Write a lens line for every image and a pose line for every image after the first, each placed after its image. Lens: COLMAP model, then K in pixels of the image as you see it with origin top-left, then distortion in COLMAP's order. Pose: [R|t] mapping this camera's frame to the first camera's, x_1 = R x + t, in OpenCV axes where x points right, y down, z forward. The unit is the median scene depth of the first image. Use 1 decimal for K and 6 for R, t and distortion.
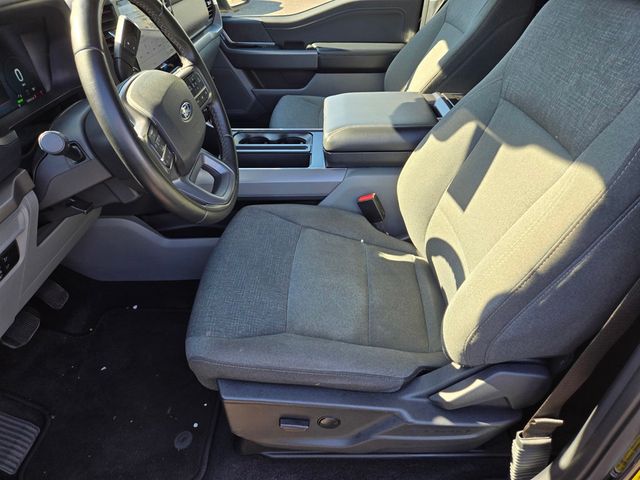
lens RADIAL K [[432.8, 0, 320.6], [0, 432.8, 242.3], [0, 0, 1]] dist [0.033752, -0.033978]
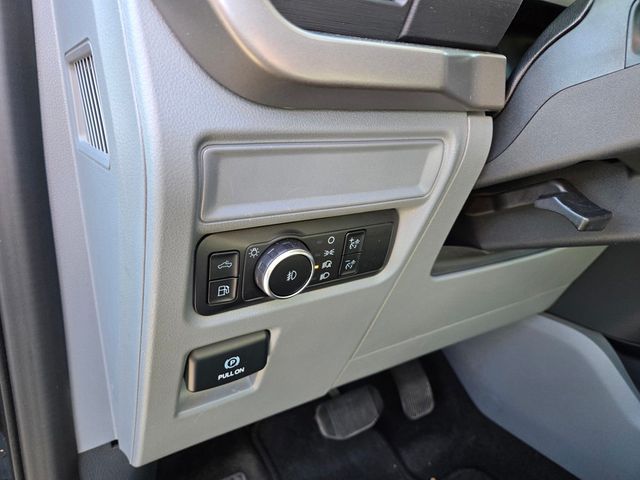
lens RADIAL K [[432.8, 0, 320.0], [0, 432.8, 242.7], [0, 0, 1]] dist [0.033752, -0.033978]
pose [[0.557782, 0.258070, -0.788847, -0.362008], [-0.505015, 0.859774, -0.075815, 0.072926], [0.658665, 0.440668, 0.609895, 0.627001]]
